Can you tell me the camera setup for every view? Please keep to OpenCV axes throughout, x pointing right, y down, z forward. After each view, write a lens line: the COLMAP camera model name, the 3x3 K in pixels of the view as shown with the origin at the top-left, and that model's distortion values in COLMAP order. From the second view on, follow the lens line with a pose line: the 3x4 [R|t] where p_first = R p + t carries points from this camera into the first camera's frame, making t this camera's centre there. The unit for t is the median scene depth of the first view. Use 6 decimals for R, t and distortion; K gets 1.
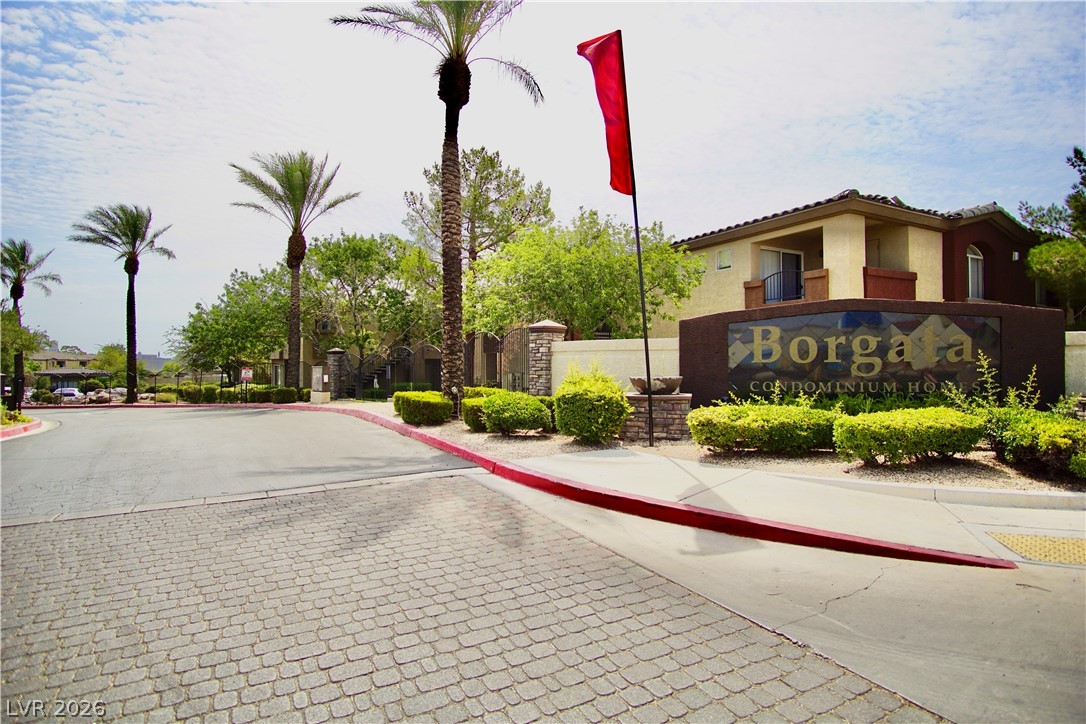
lens RADIAL K [[579.3, 0, 543.0], [0, 579.3, 362.0], [0, 0, 1]] dist [-0.023218, 0.006898]
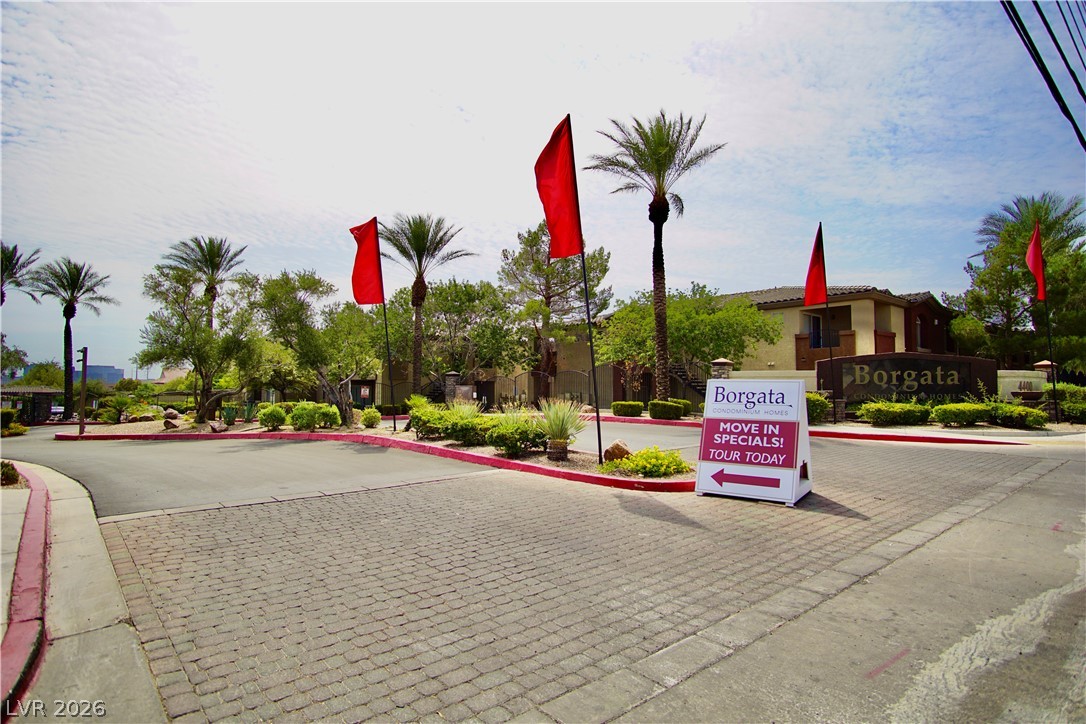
lens RADIAL K [[576.8, 0, 539.2], [0, 576.8, 371.5], [0, 0, 1]] dist [-0.013151, -0.000647]
pose [[0.980385, 0.011431, 0.196760, -0.702952], [-0.006926, 0.999698, -0.023565, 0.008409], [-0.196970, 0.021740, 0.980168, -0.454682]]
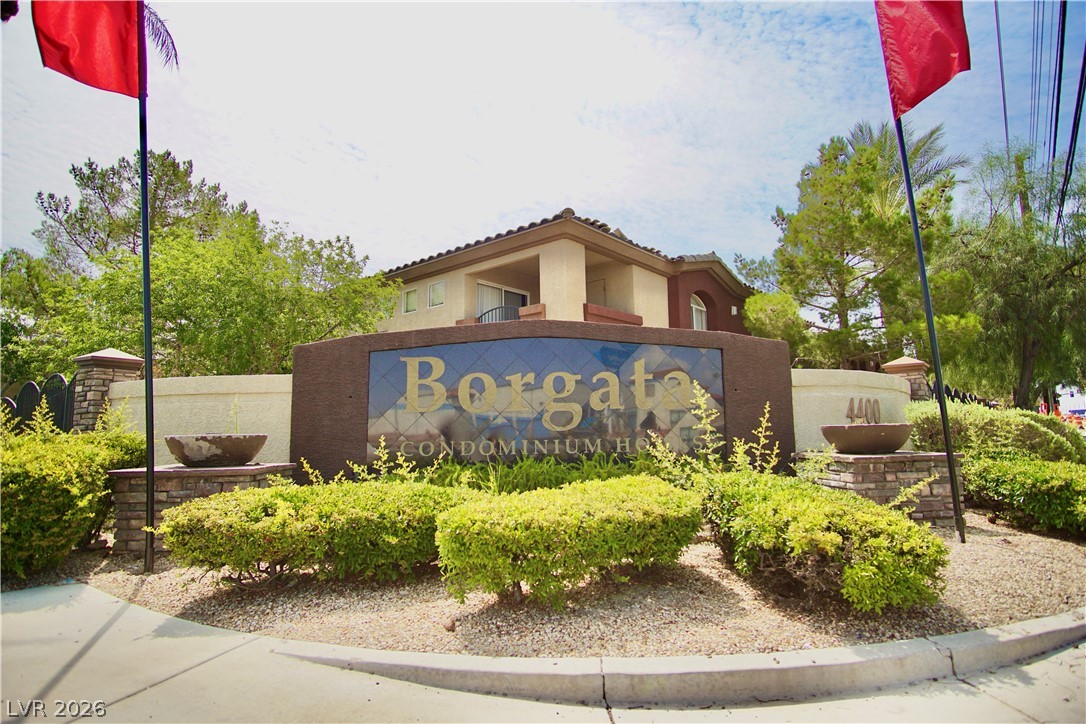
lens RADIAL K [[581.4, 0, 540.0], [0, 581.4, 359.9], [0, 0, 1]] dist [-0.025929, 0.002317]
pose [[0.934571, 0.032072, 0.354329, 0.180749], [0.010883, 0.992885, -0.118576, 0.014489], [-0.355611, 0.114674, 0.927572, 0.222881]]
